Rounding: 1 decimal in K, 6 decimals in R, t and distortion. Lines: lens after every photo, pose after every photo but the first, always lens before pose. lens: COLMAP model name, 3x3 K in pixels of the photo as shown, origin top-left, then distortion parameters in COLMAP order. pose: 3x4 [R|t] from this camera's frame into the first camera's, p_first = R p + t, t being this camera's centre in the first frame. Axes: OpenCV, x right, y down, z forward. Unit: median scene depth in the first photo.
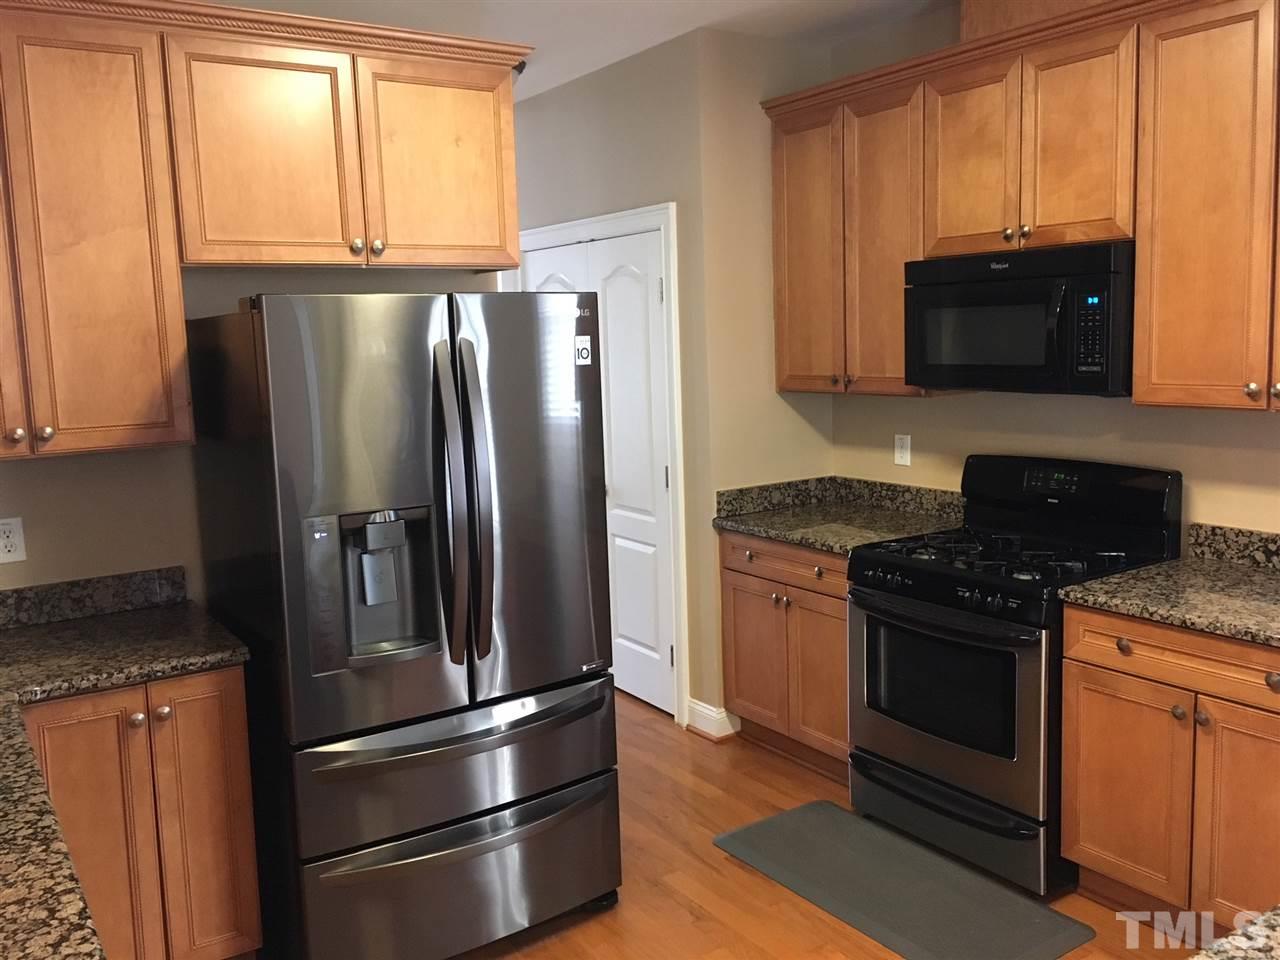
lens RADIAL K [[1094.7, 0, 638.5], [0, 1094.7, 471.9], [0, 0, 1]] dist [0.093371, -0.142175]
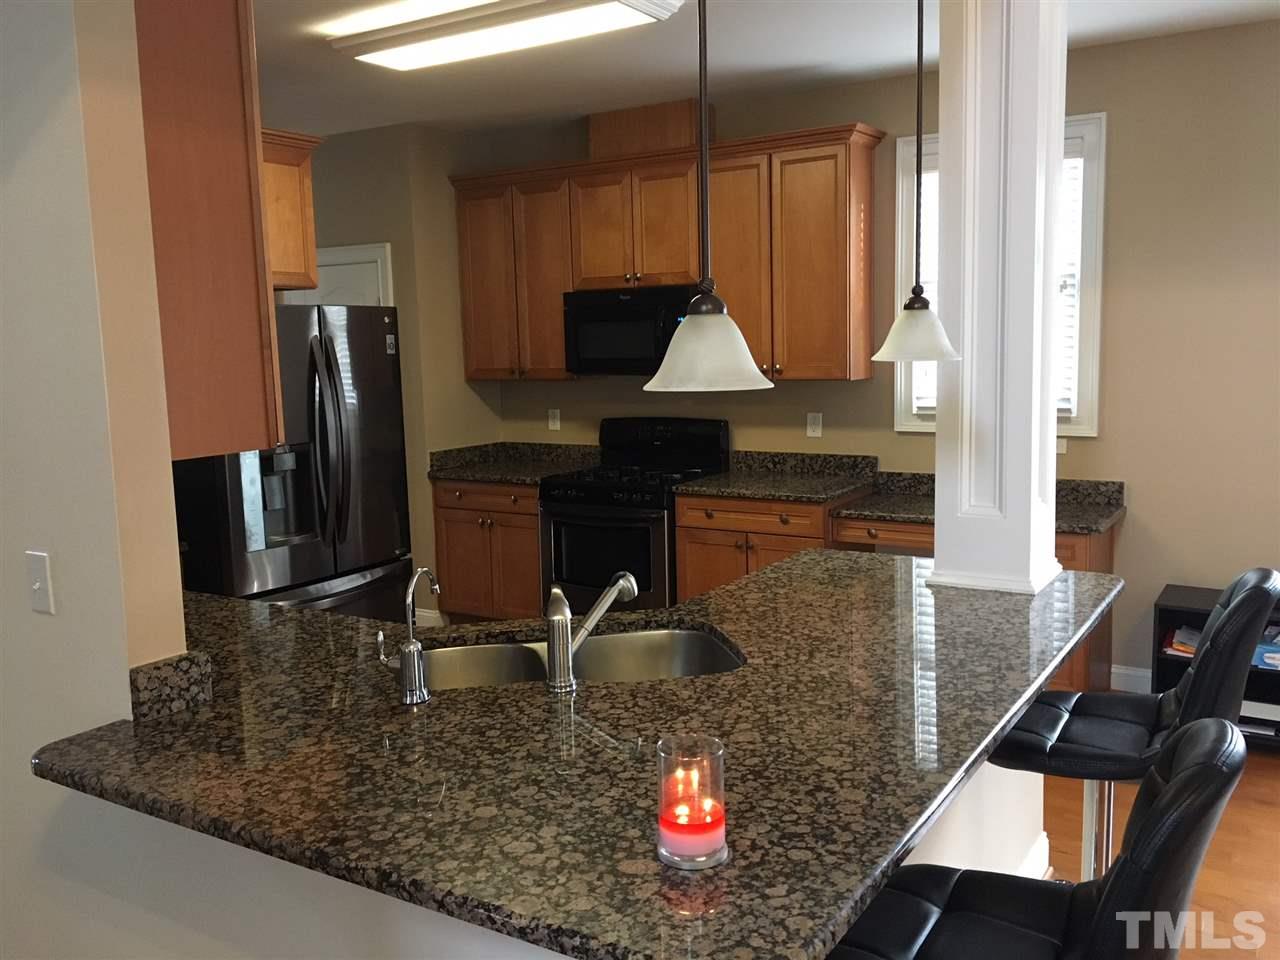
lens RADIAL K [[1094.7, 0, 638.5], [0, 1094.7, 471.9], [0, 0, 1]] dist [0.093371, -0.142175]
pose [[0.914045, -0.039900, 0.403646, -0.291247], [0.047190, 0.998853, -0.008124, 0.077860], [-0.402859, 0.026474, 0.914879, -0.441178]]
